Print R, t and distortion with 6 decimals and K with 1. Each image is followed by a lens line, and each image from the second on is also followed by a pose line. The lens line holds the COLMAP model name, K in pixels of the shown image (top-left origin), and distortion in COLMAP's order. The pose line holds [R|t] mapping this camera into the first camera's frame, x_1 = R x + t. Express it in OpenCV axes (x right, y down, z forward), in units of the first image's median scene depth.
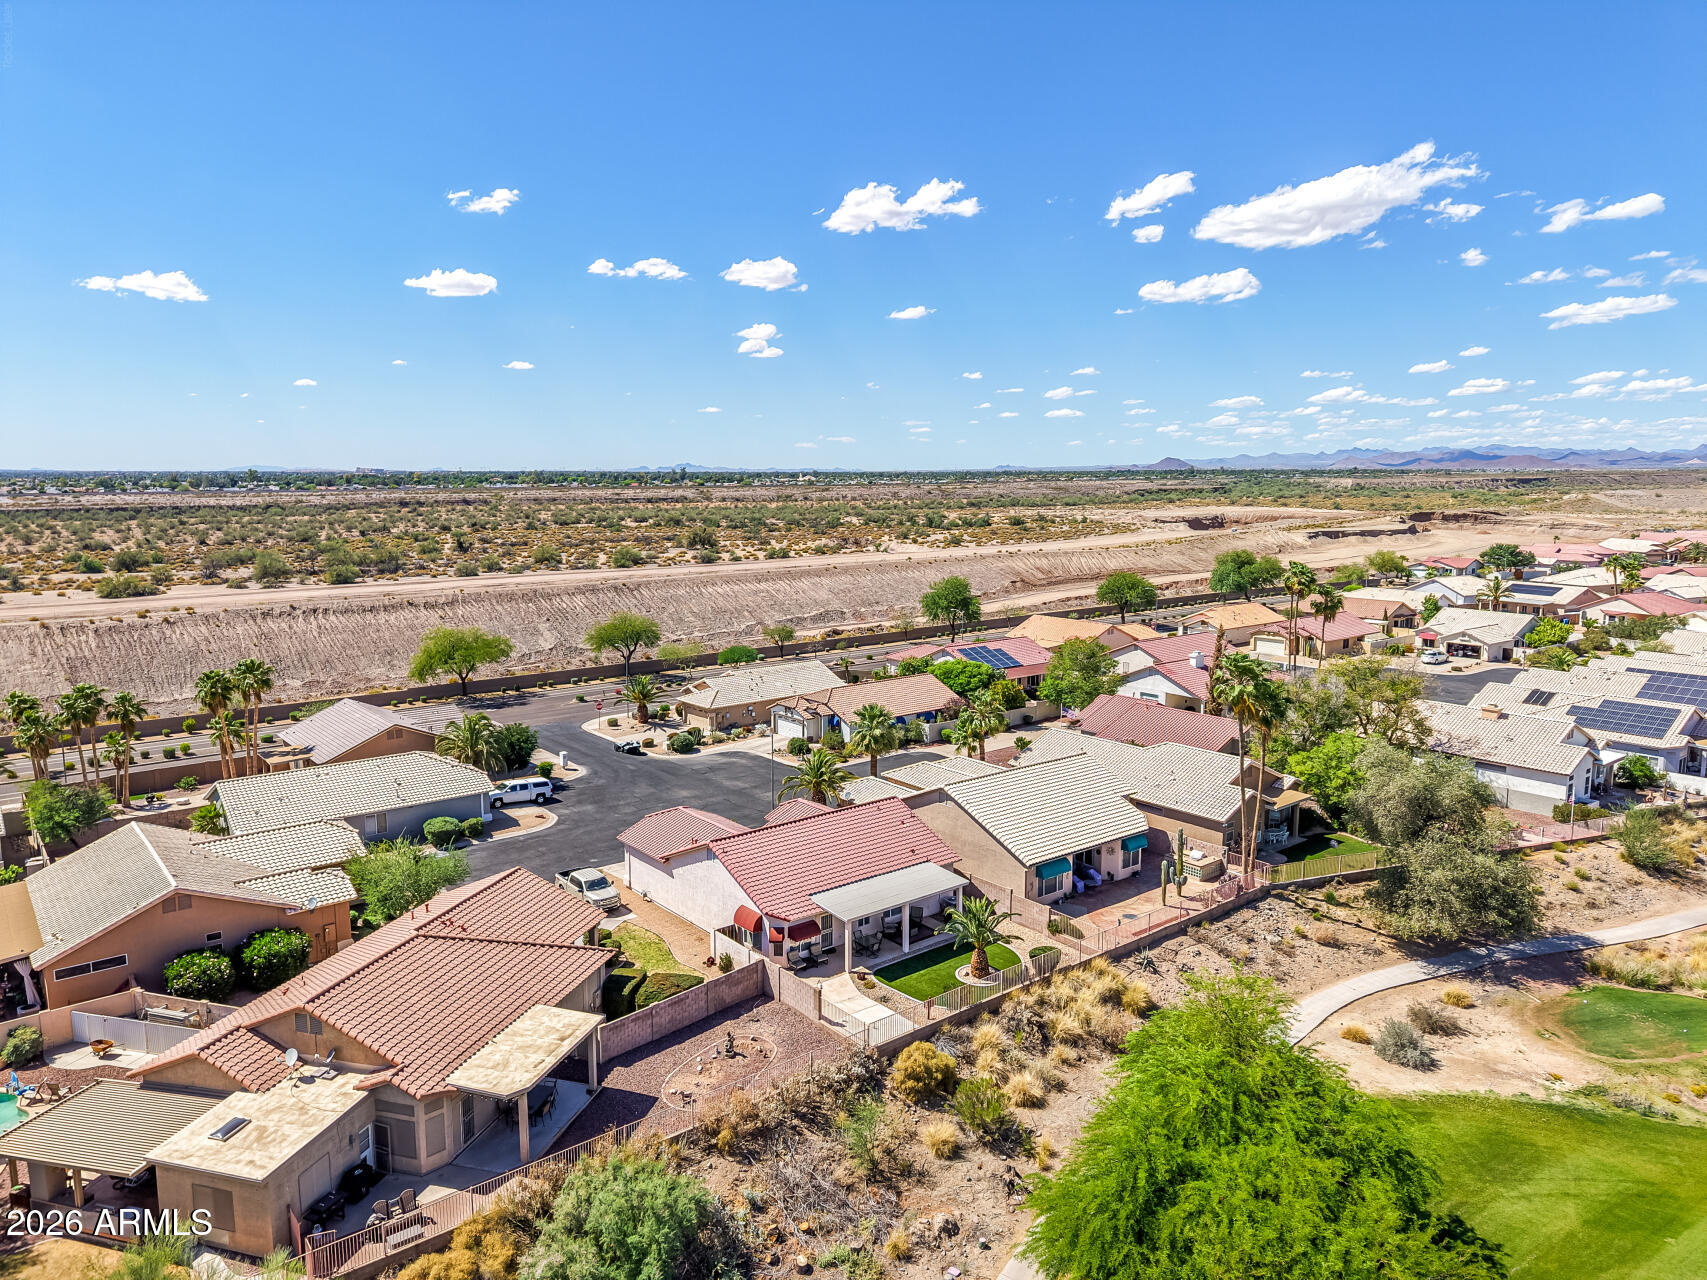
lens RADIAL K [[1136.9, 0, 853.5], [0, 1136.9, 640.0], [0, 0, 1]] dist [0.062717, -0.062845]
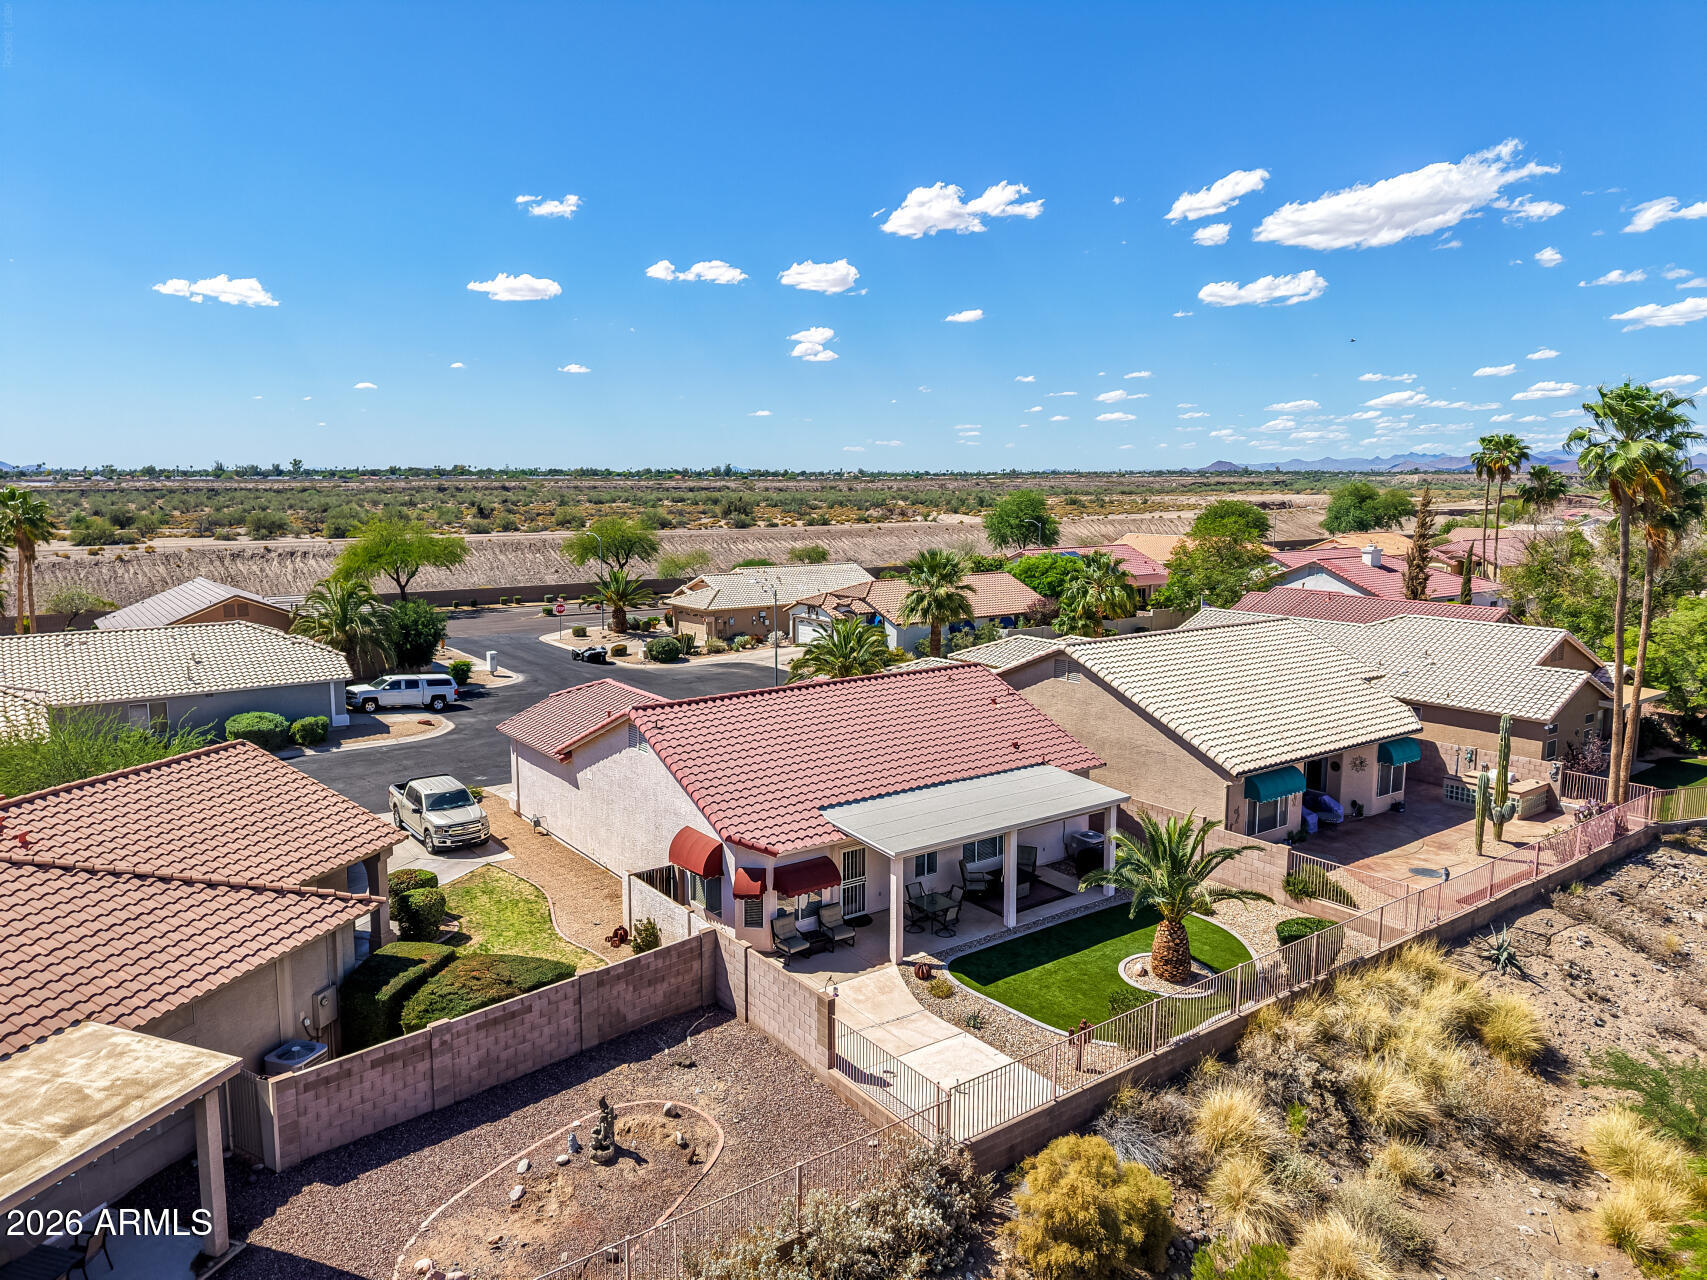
lens RADIAL K [[1134.5, 0, 857.0], [0, 1134.5, 636.9], [0, 0, 1]] dist [0.046330, -0.041954]
pose [[0.999312, 0.010210, -0.035645, -0.005092], [-0.010470, 0.999920, -0.007103, 0.149498], [0.035569, 0.007471, 0.999339, 0.493598]]
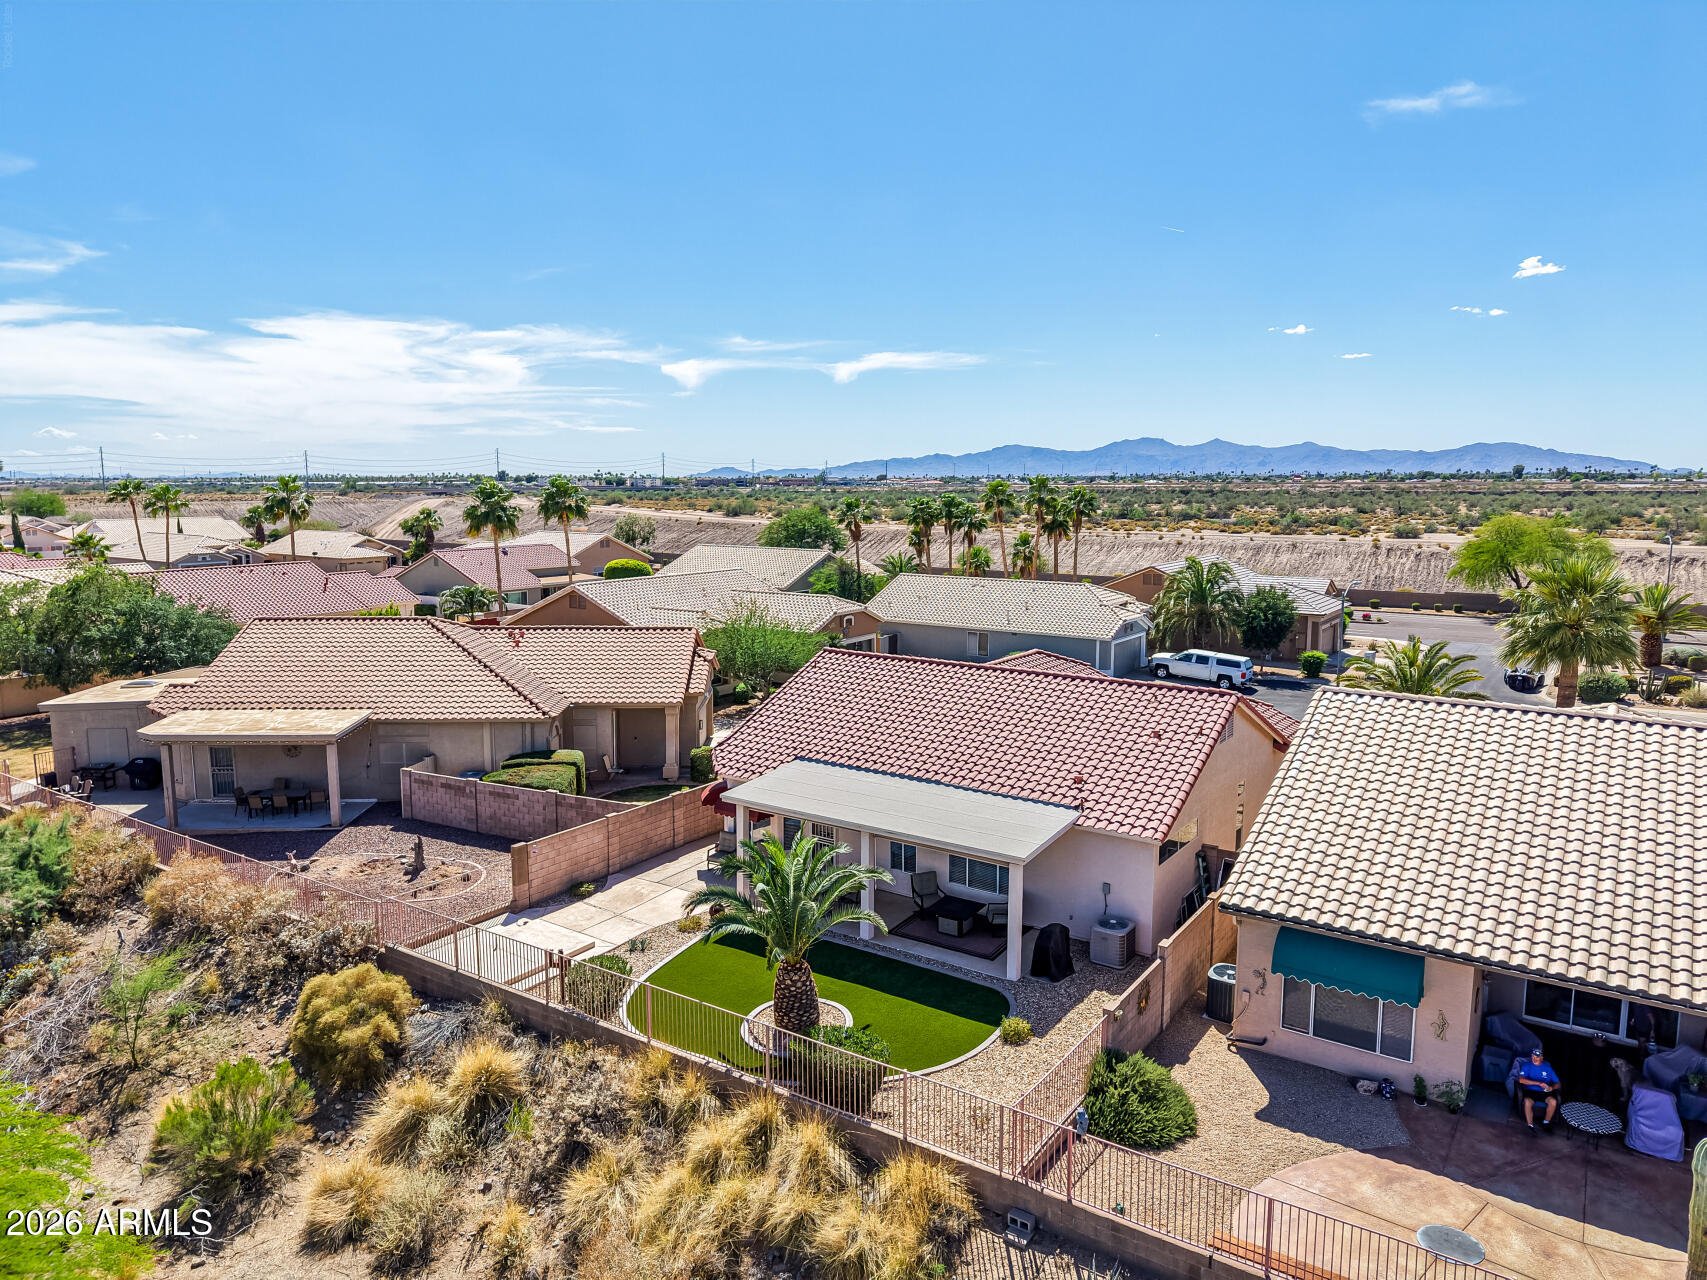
lens RADIAL K [[1136.9, 0, 853.5], [0, 1136.9, 640.0], [0, 0, 1]] dist [0.062717, -0.062845]
pose [[0.290138, 0.137191, -0.947100, 0.459452], [-0.141213, 0.984975, 0.099418, 0.111601], [0.946509, 0.104898, 0.305152, 0.844828]]
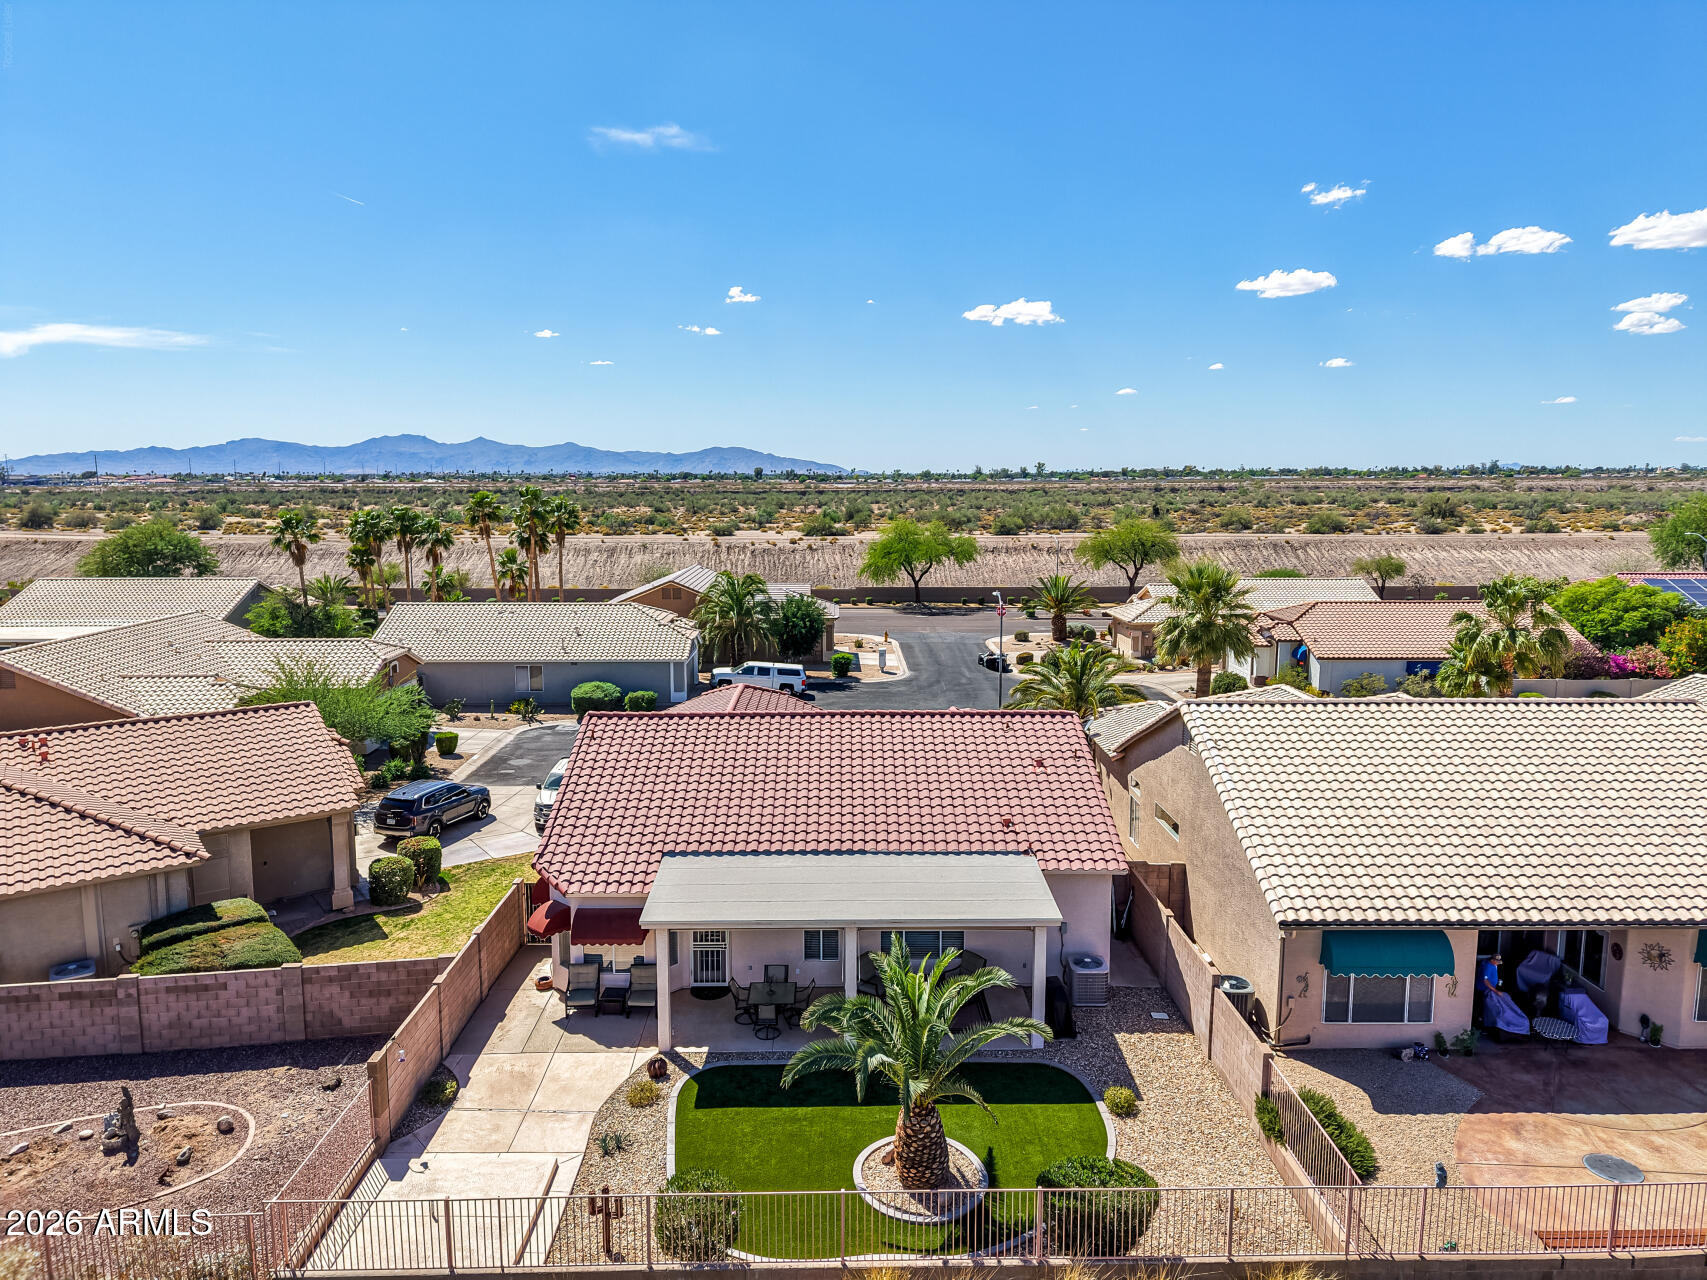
lens RADIAL K [[1134.5, 0, 857.0], [0, 1134.5, 636.9], [0, 0, 1]] dist [0.046330, -0.041954]
pose [[0.789390, 0.087780, -0.607584, 0.275555], [-0.091381, 0.995500, 0.025100, 0.121583], [0.607053, 0.035708, 0.793858, 0.683155]]
